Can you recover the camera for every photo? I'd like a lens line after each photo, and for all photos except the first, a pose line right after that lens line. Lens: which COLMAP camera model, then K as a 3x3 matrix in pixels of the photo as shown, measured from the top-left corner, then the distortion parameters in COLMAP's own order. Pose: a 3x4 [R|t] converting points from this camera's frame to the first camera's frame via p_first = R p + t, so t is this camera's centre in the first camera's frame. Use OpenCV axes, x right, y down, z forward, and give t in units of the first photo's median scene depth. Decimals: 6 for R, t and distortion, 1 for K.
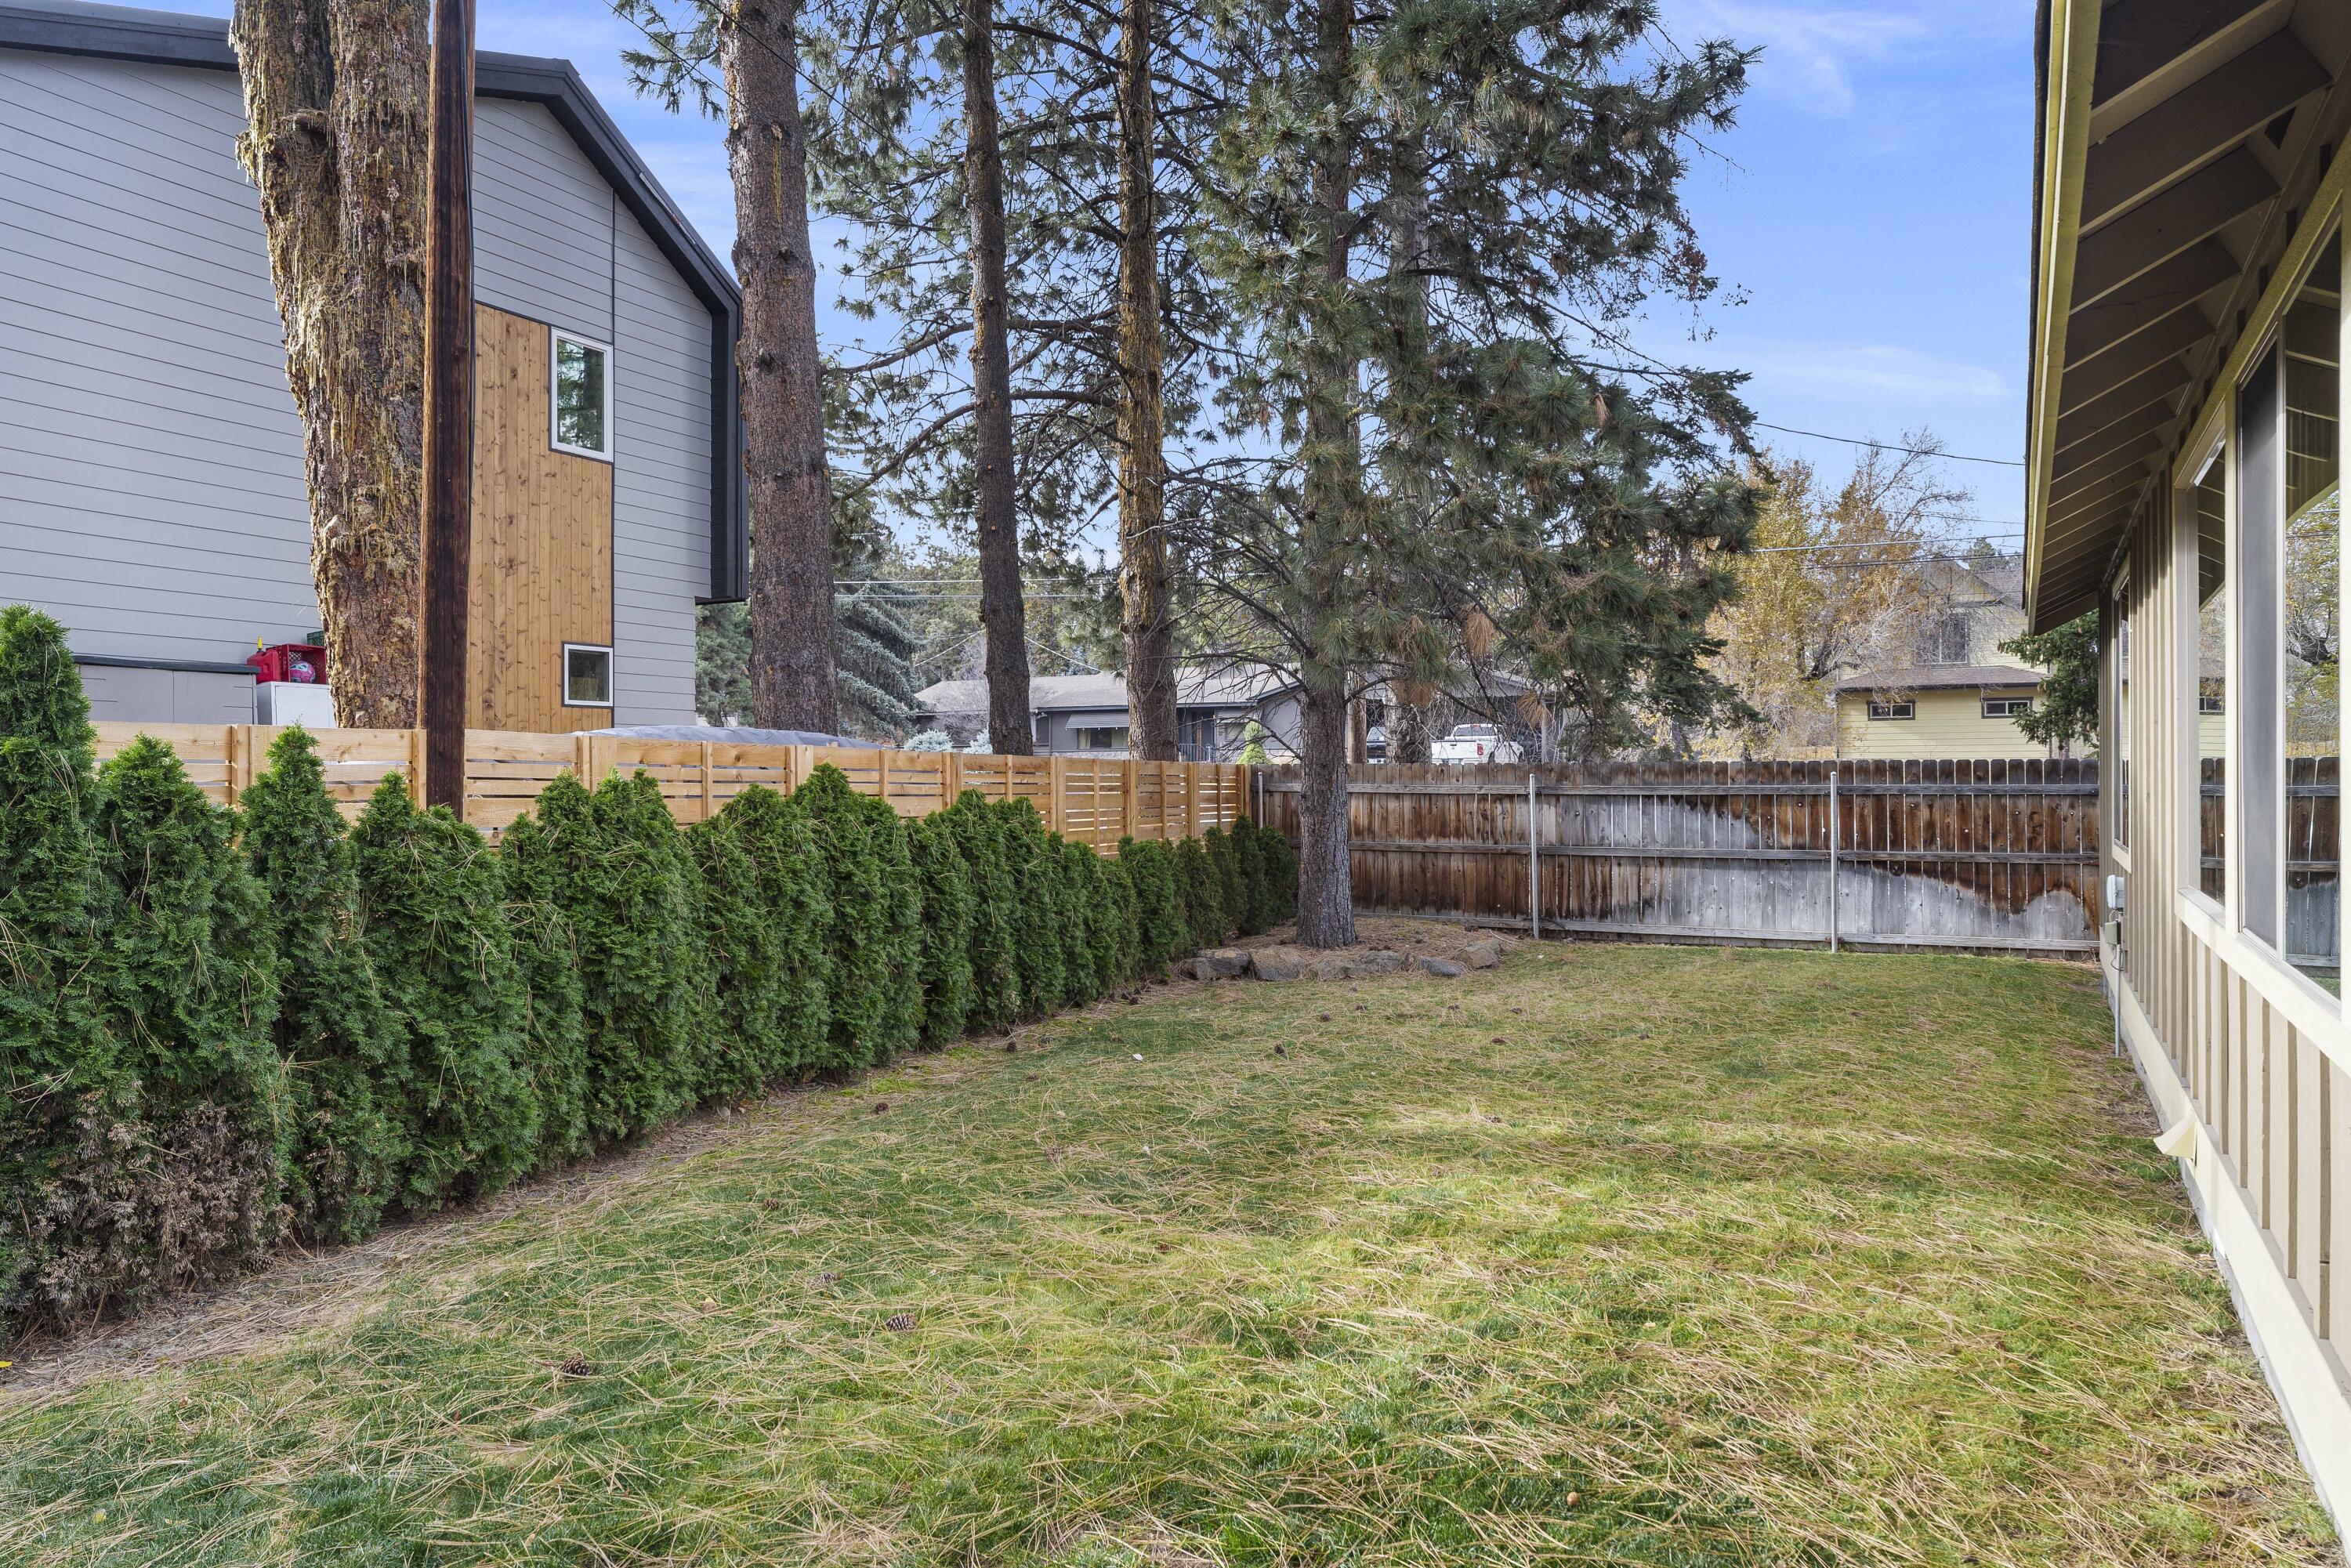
lens RADIAL K [[1446.5, 0, 1175.8], [0, 1446.5, 777.5], [0, 0, 1]] dist [0.001019, 0.000671]
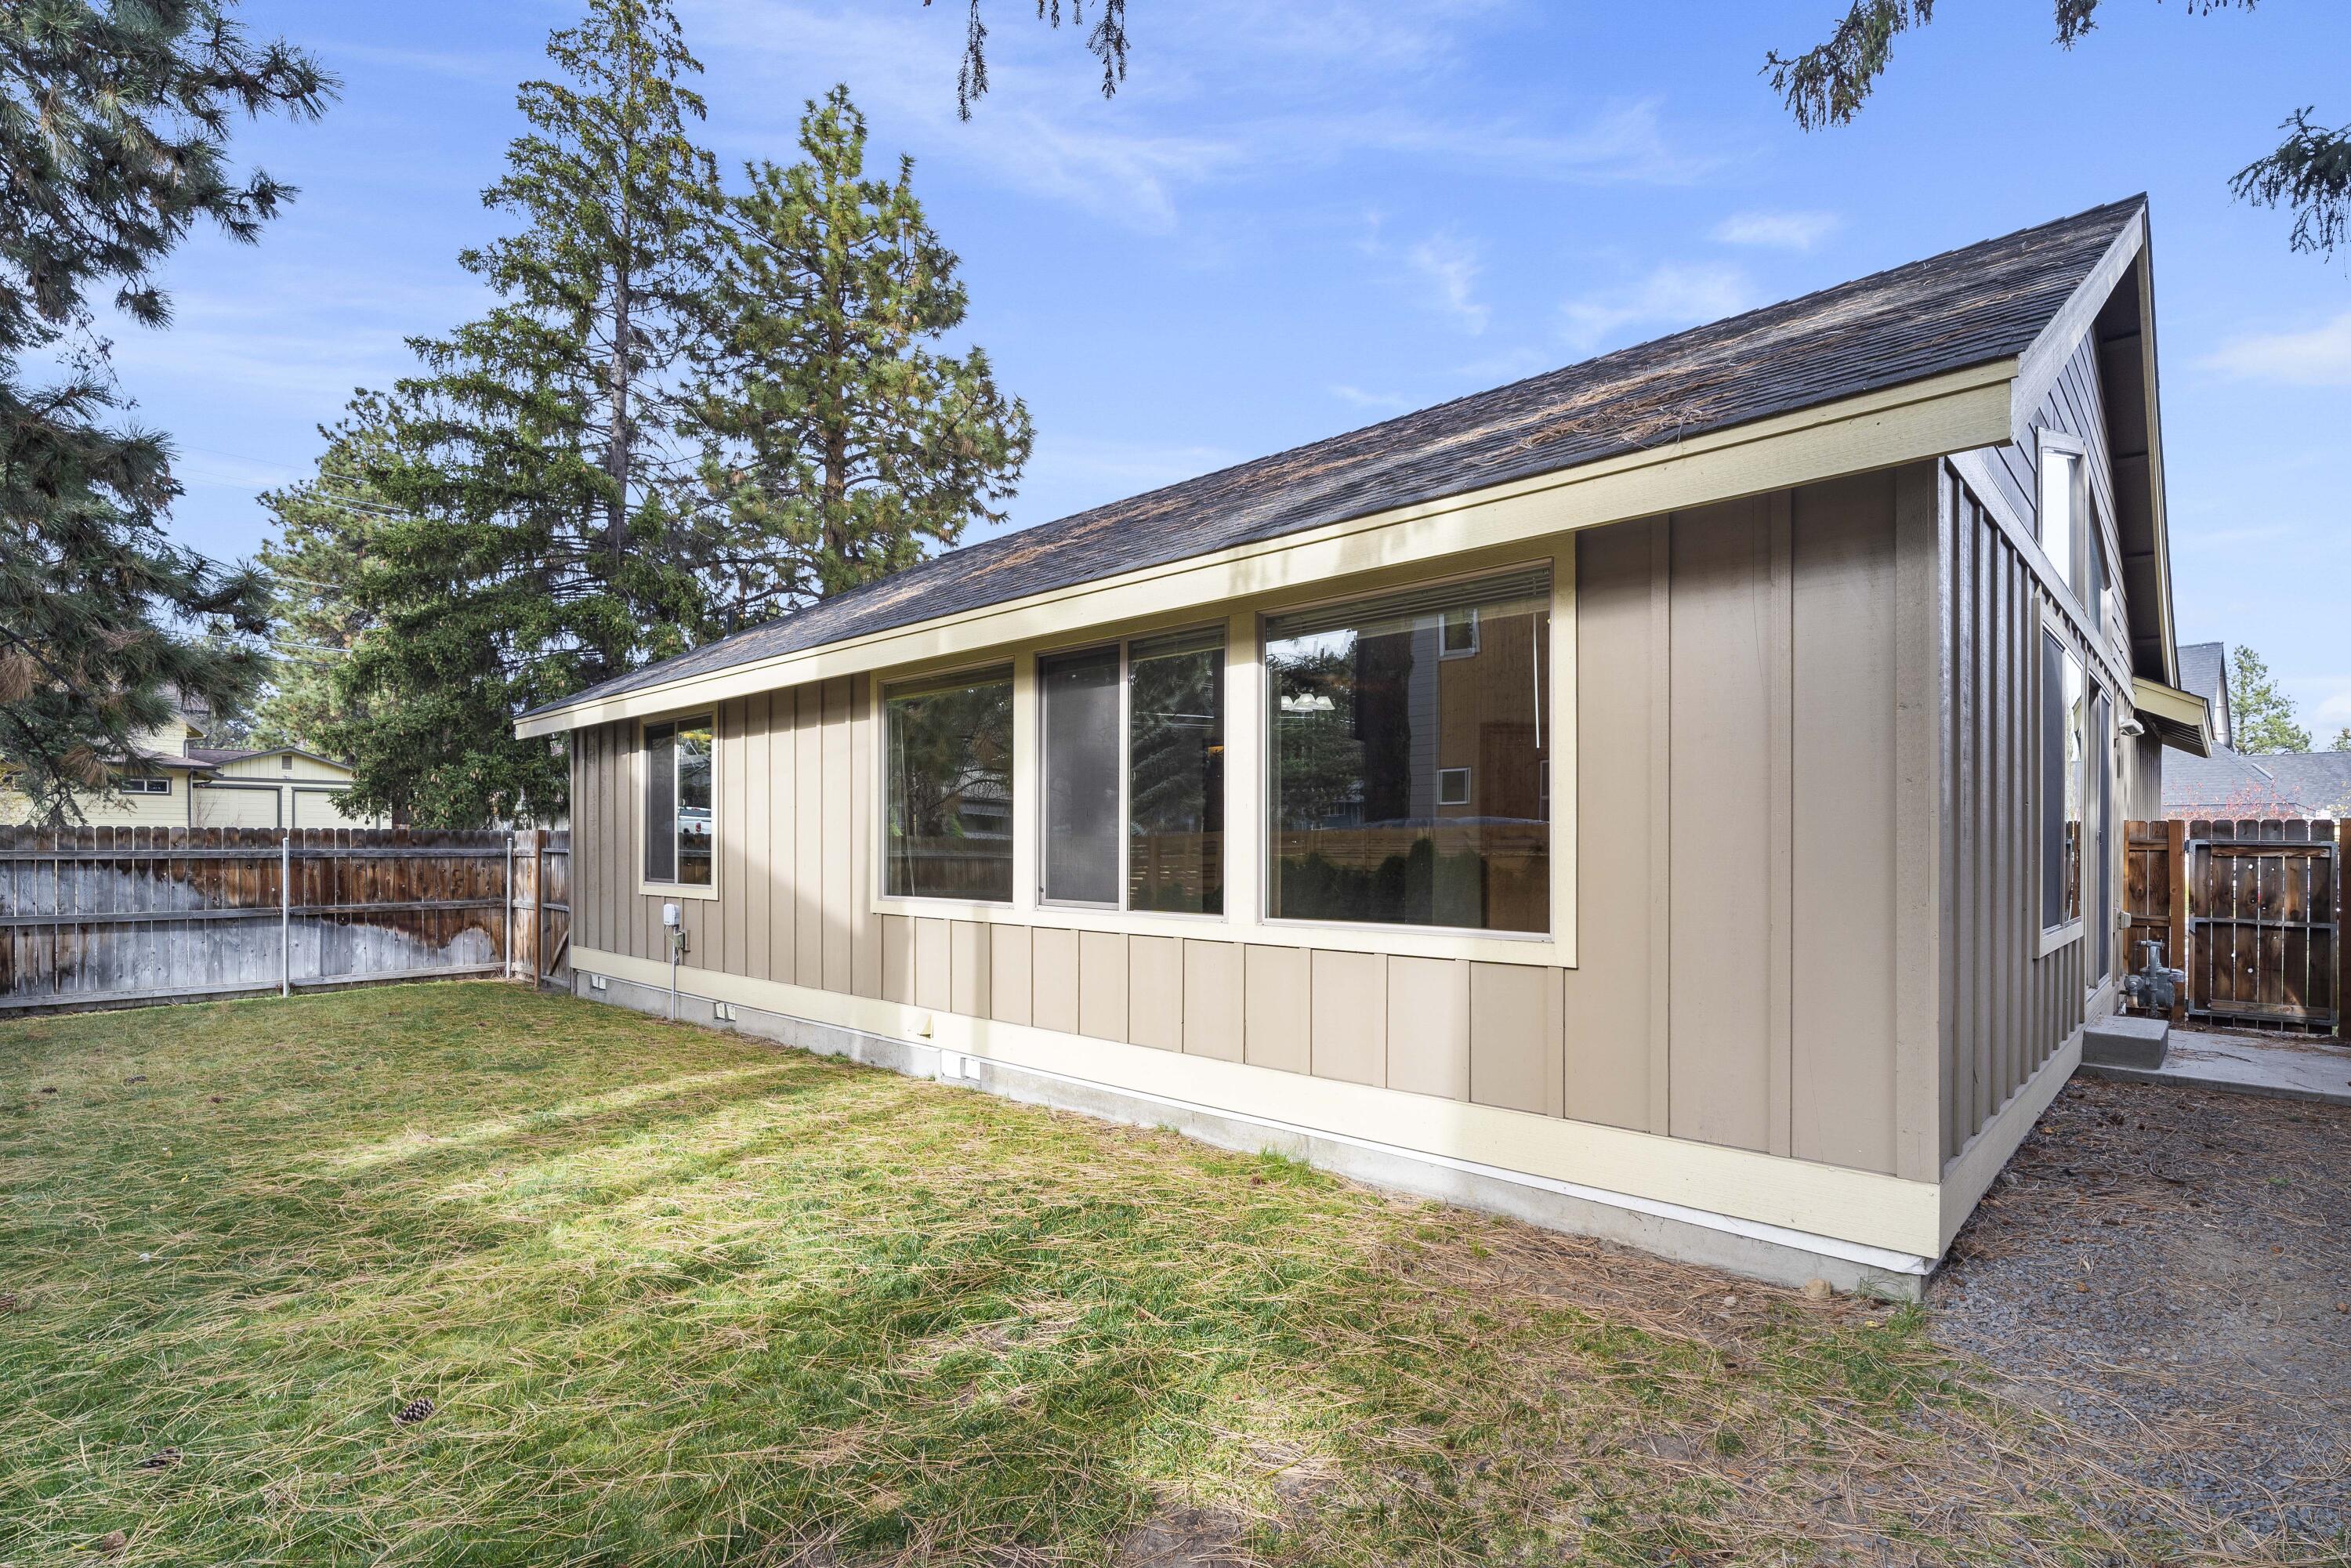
lens RADIAL K [[1120.5, 0, 1175.1], [0, 1120.5, 843.7], [0, 0, 1]] dist [-0.005727, -0.000469]
pose [[0.237279, 0.007916, 0.971409, -0.238777], [-0.000887, 0.999968, -0.007932, 0.007071], [-0.971441, 0.001020, 0.237278, 0.113270]]
